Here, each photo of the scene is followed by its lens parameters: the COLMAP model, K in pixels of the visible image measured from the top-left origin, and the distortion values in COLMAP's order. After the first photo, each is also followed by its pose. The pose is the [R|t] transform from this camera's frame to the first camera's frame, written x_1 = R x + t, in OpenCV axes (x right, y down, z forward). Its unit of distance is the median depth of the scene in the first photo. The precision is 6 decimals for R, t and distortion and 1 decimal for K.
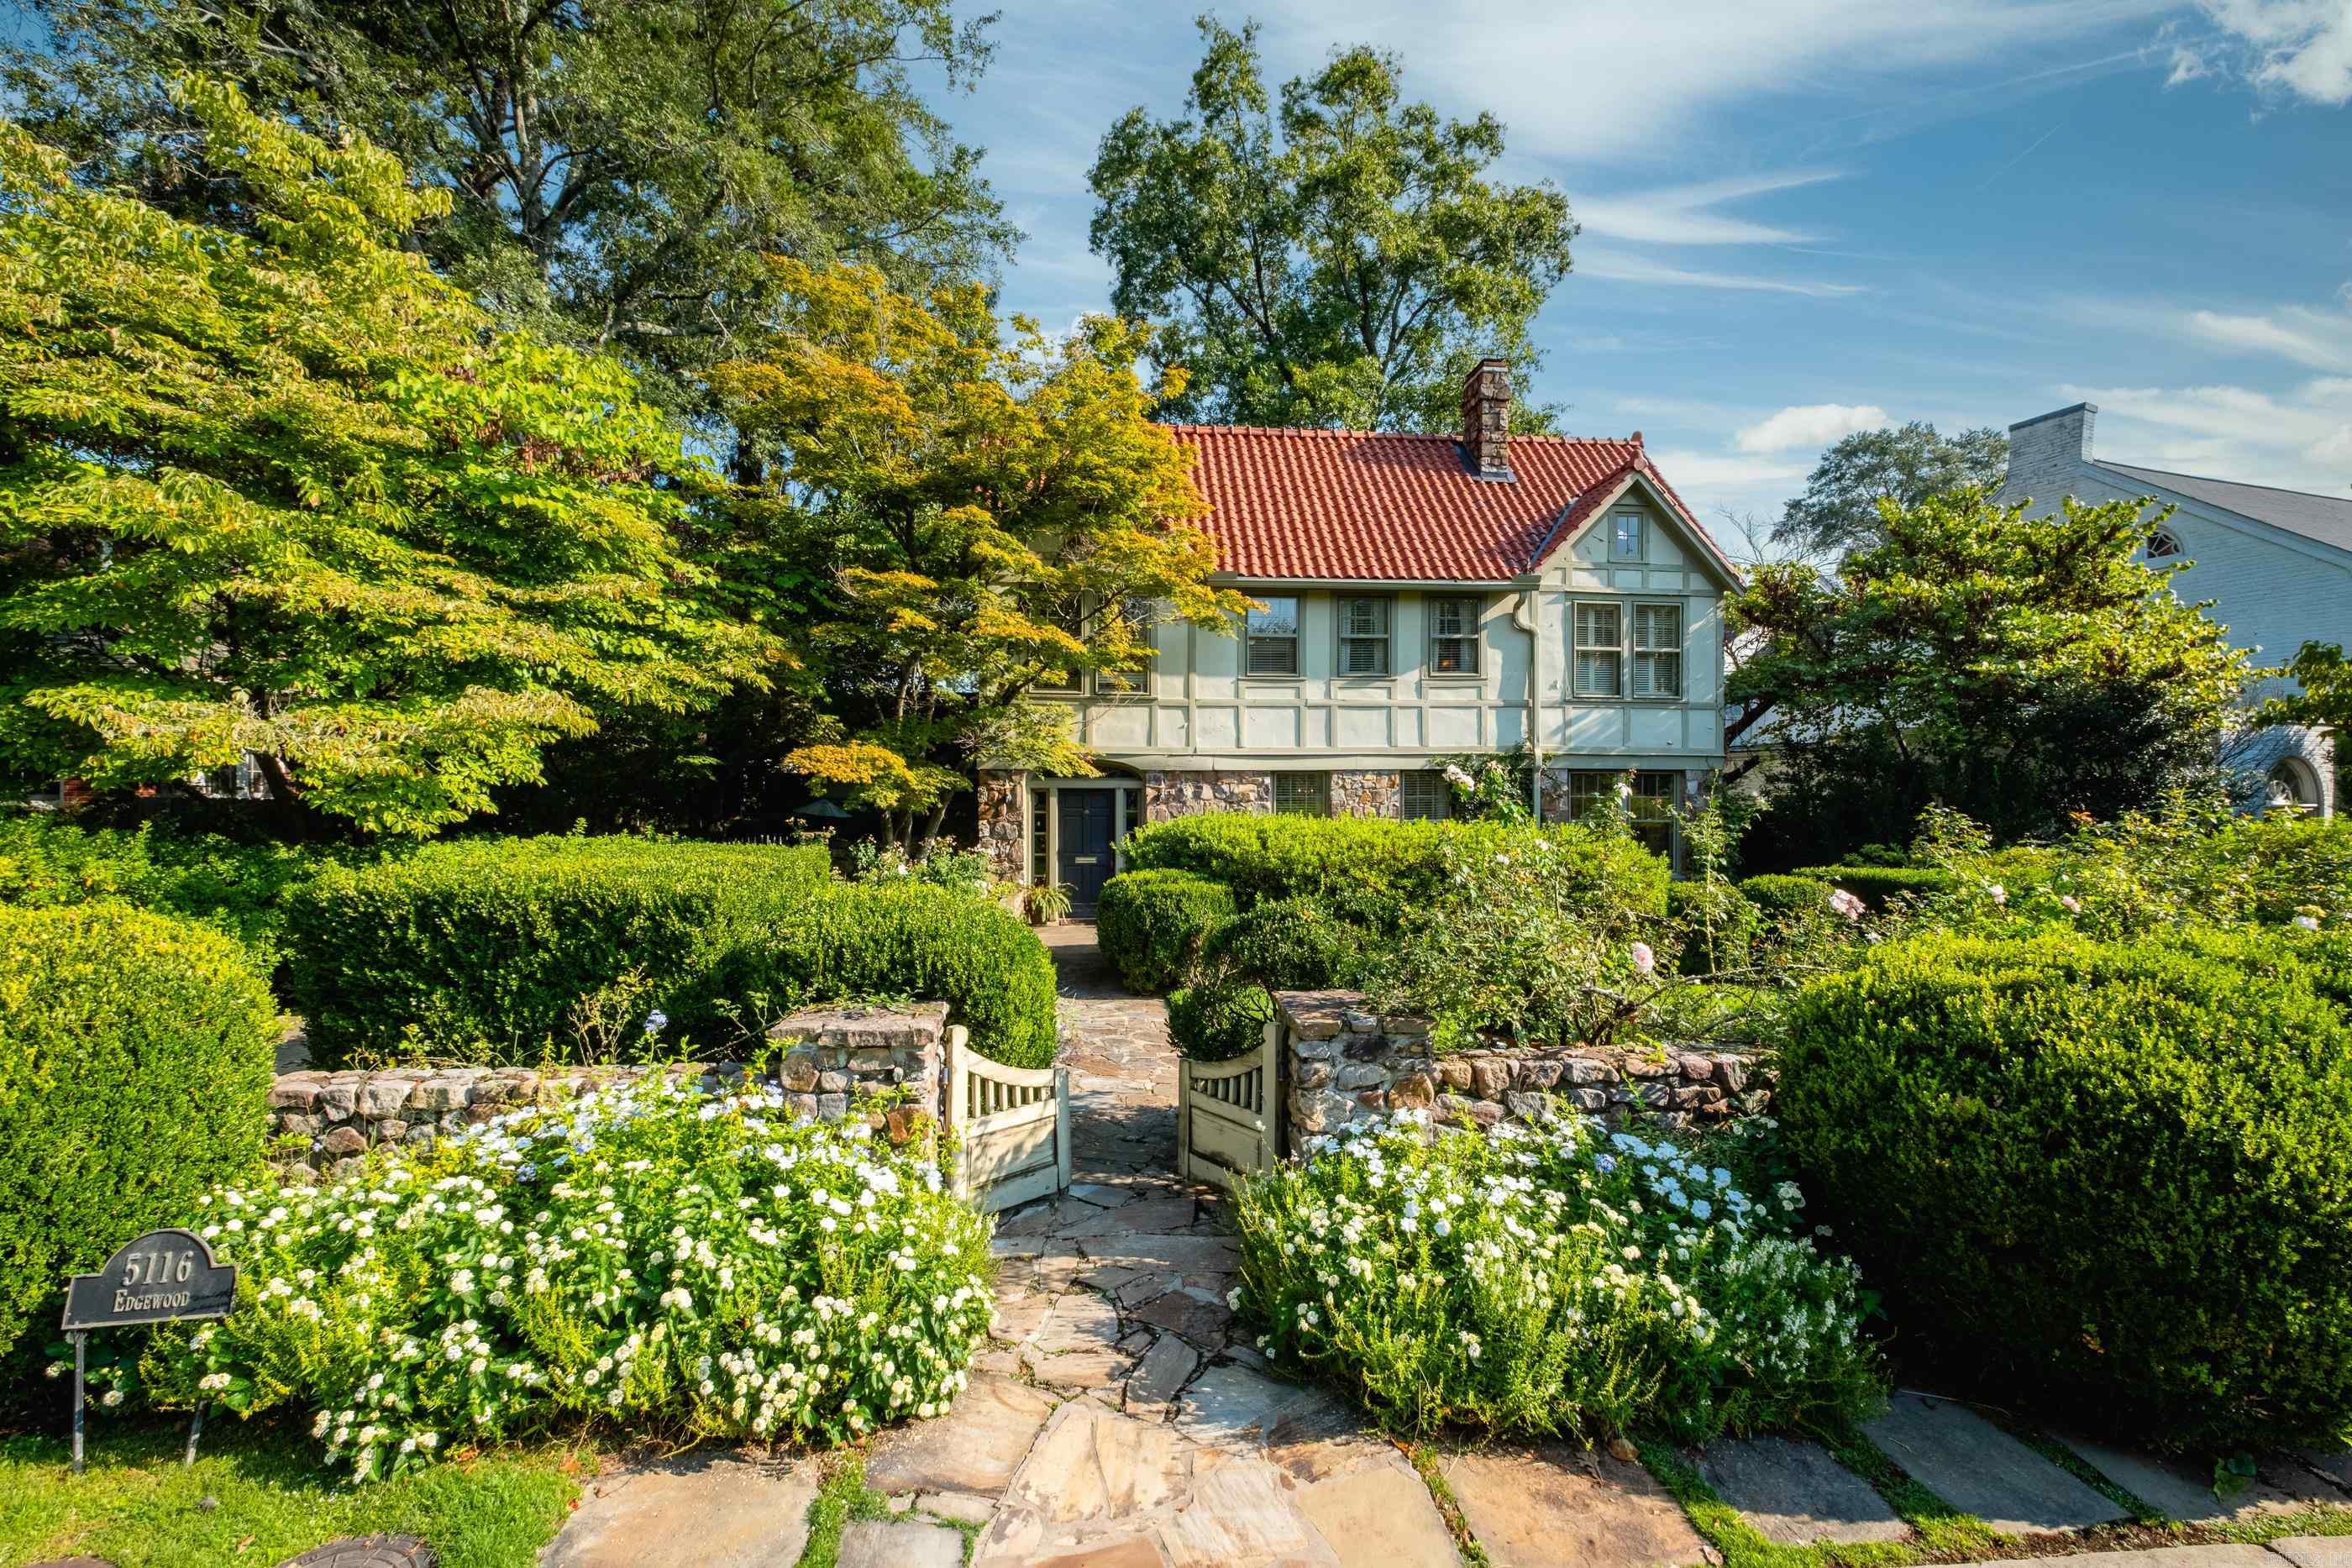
lens RADIAL K [[1030.2, 0, 1185.2], [0, 1030.2, 797.5], [0, 0, 1]] dist [-0.000685, -0.000403]
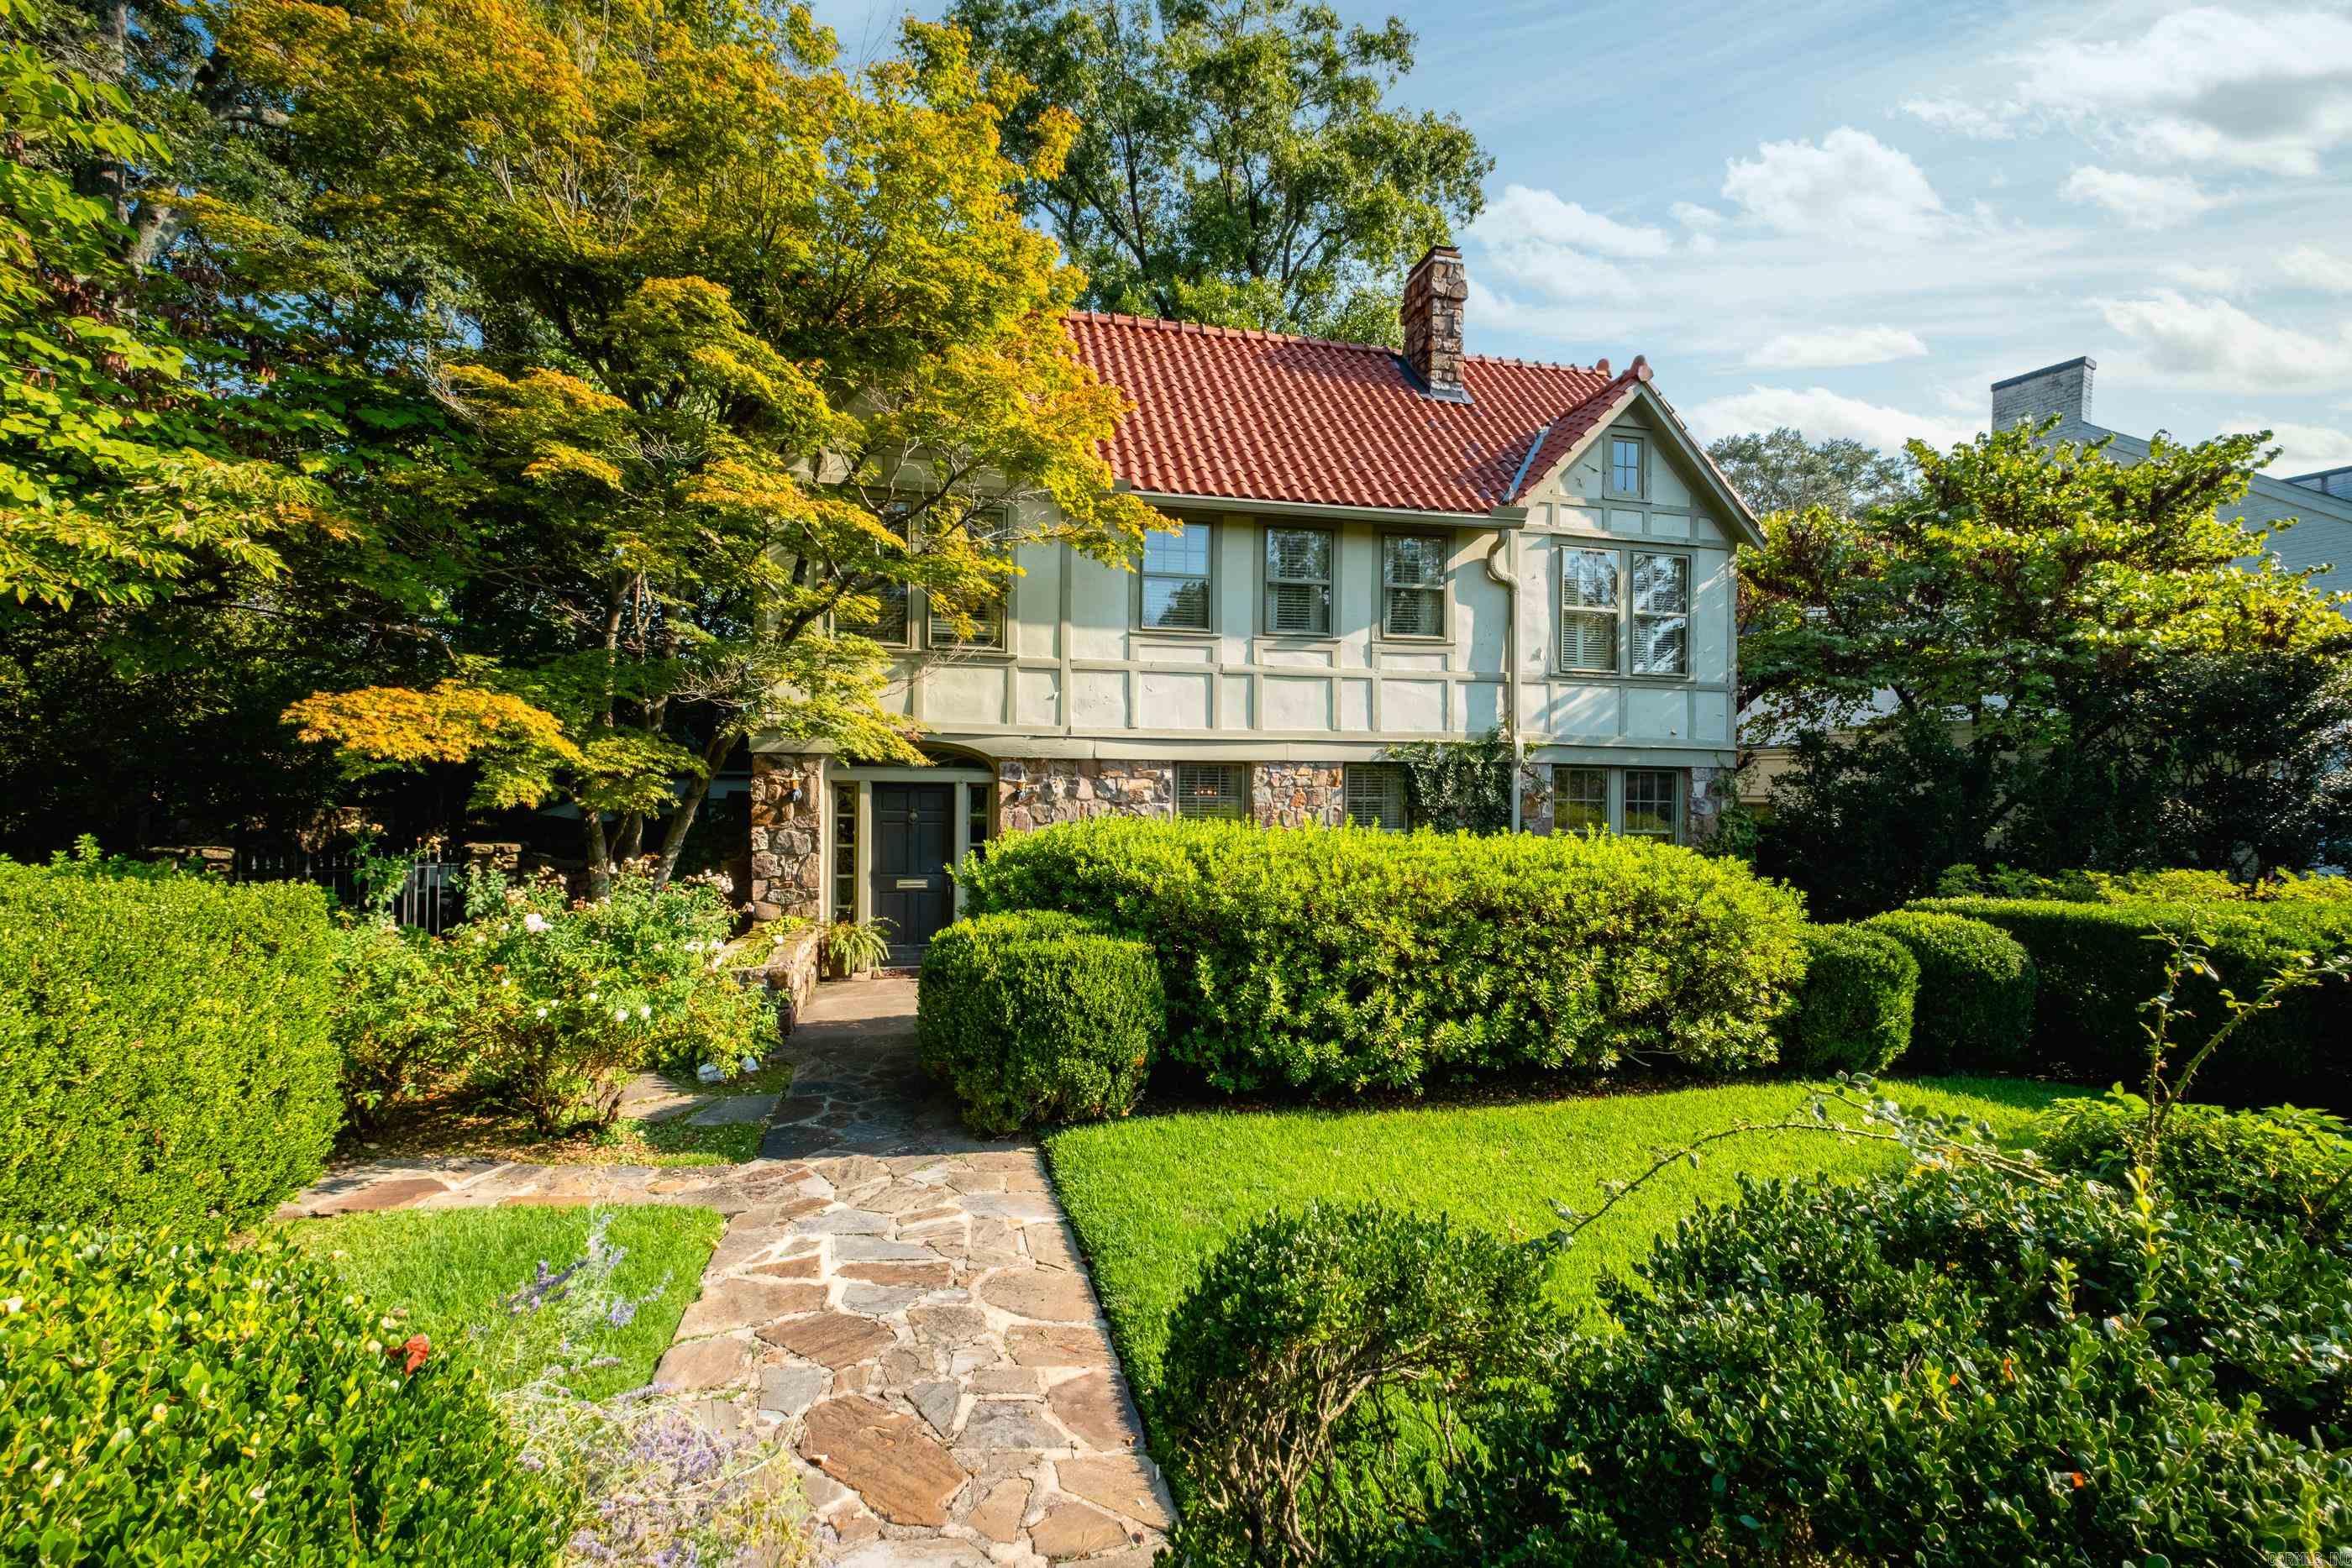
lens RADIAL K [[1018.3, 0, 1159.6], [0, 1018.3, 796.3], [0, 0, 1]] dist [0.002496, 0.000195]
pose [[0.991853, 0.009126, 0.127060, -0.017139], [-0.008180, 0.999935, -0.007966, 0.004924], [-0.127124, 0.006862, 0.991863, 0.286309]]
